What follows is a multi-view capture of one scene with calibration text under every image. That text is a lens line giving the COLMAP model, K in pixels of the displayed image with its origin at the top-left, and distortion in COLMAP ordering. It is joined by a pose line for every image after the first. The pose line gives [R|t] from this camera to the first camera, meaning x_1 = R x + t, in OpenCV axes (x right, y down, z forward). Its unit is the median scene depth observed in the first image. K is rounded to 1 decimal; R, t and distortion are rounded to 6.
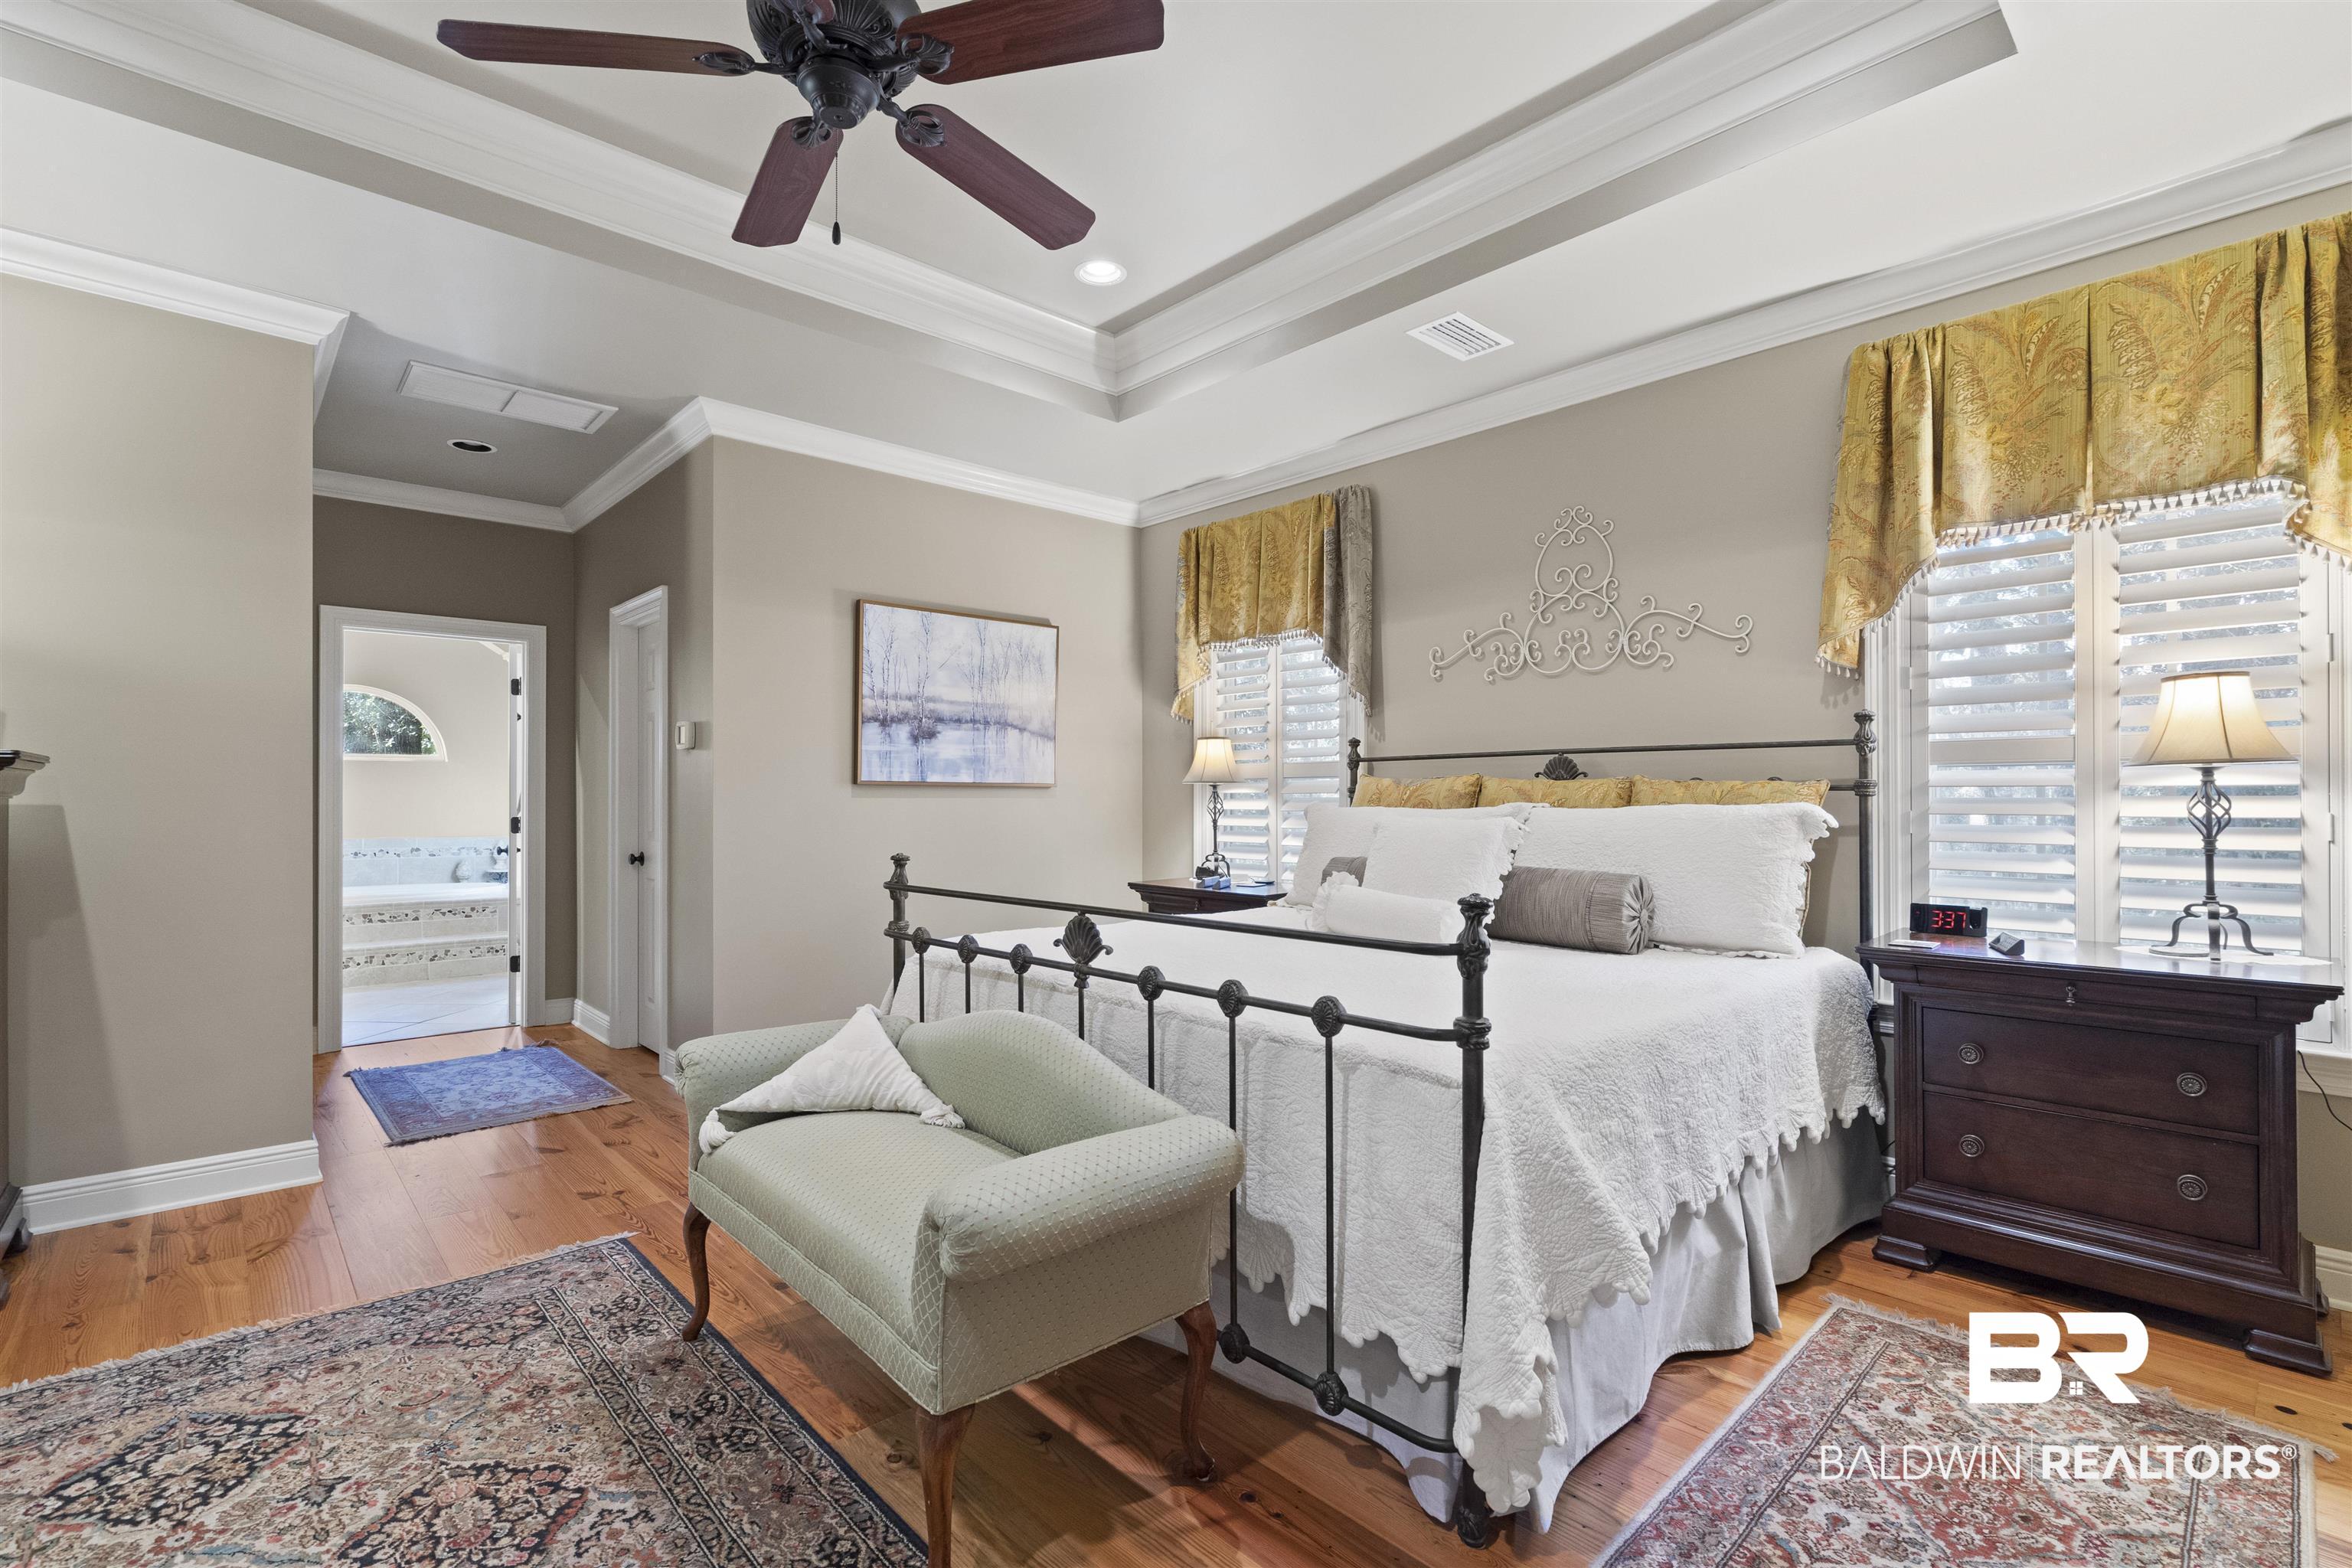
lens RADIAL K [[1069.8, 0, 1178.5], [0, 1069.8, 796.7], [0, 0, 1]] dist [-0.003371, 0.001208]
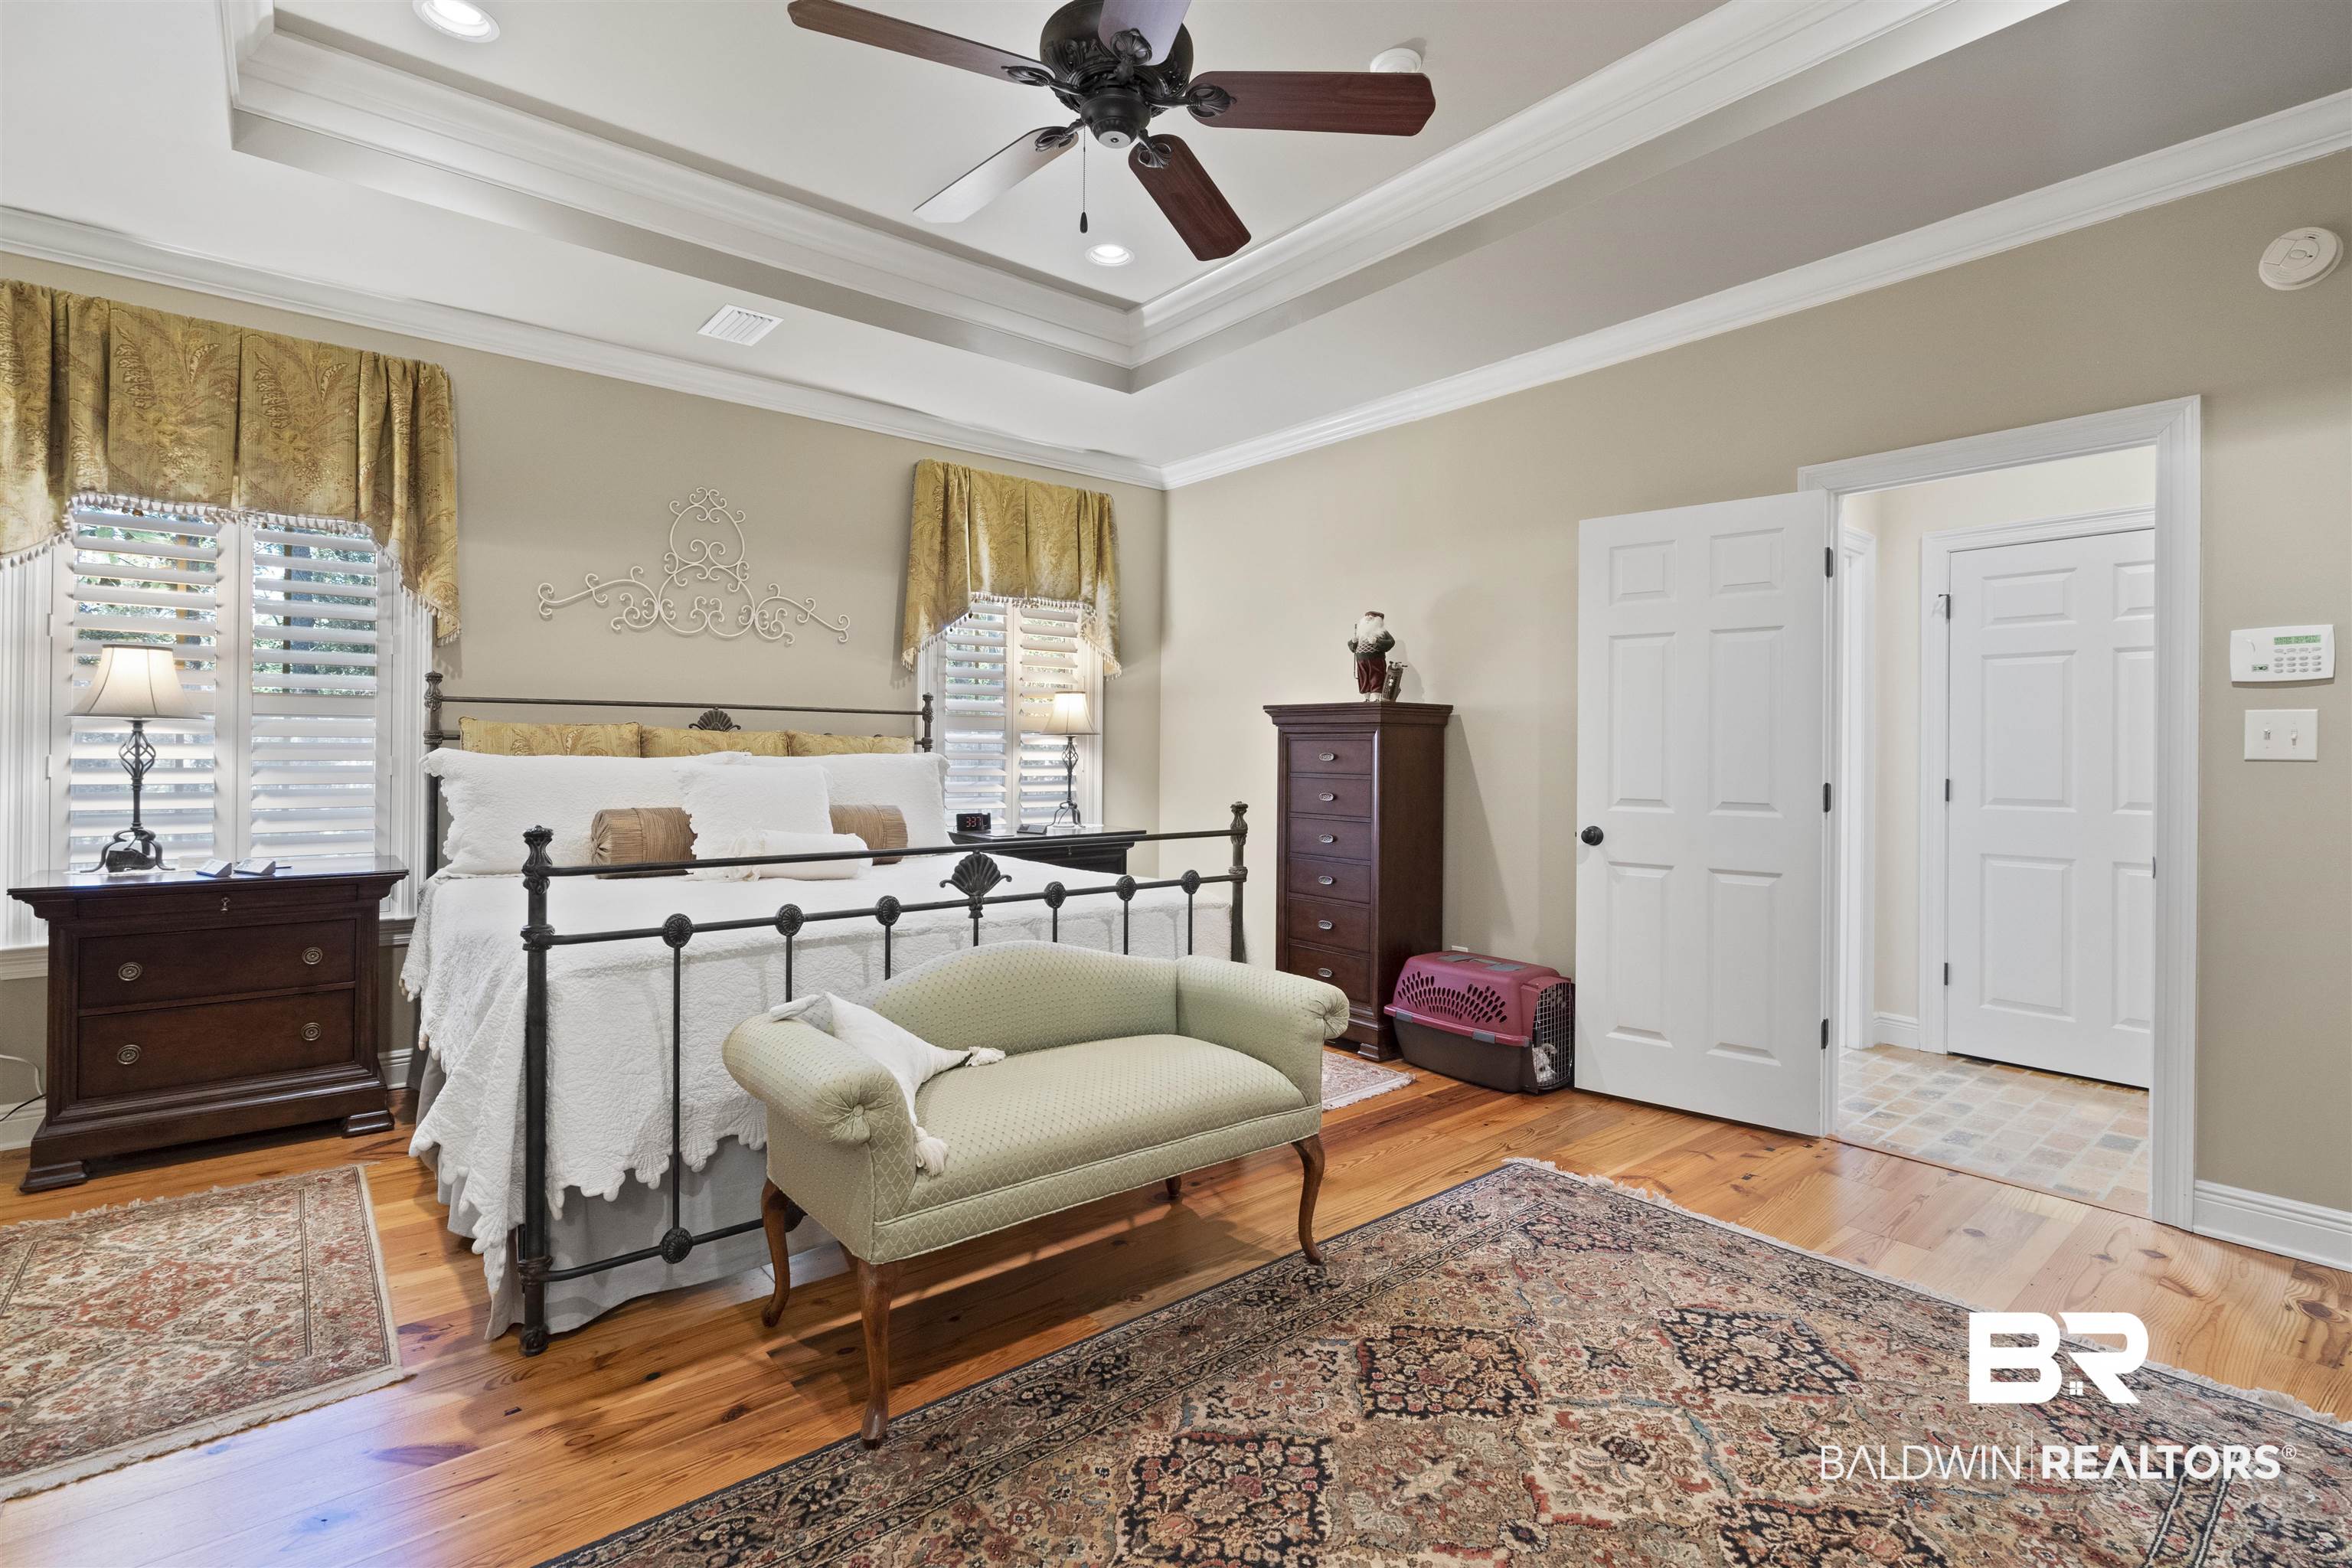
lens RADIAL K [[1069.8, 0, 1184.9], [0, 1069.8, 749.0], [0, 0, 1]] dist [-0.003371, 0.001208]
pose [[0.049523, 0.004437, 0.998763, -1.001561], [-0.010288, 0.999939, -0.003933, 0.003079], [-0.998720, -0.010080, 0.049565, 0.607972]]
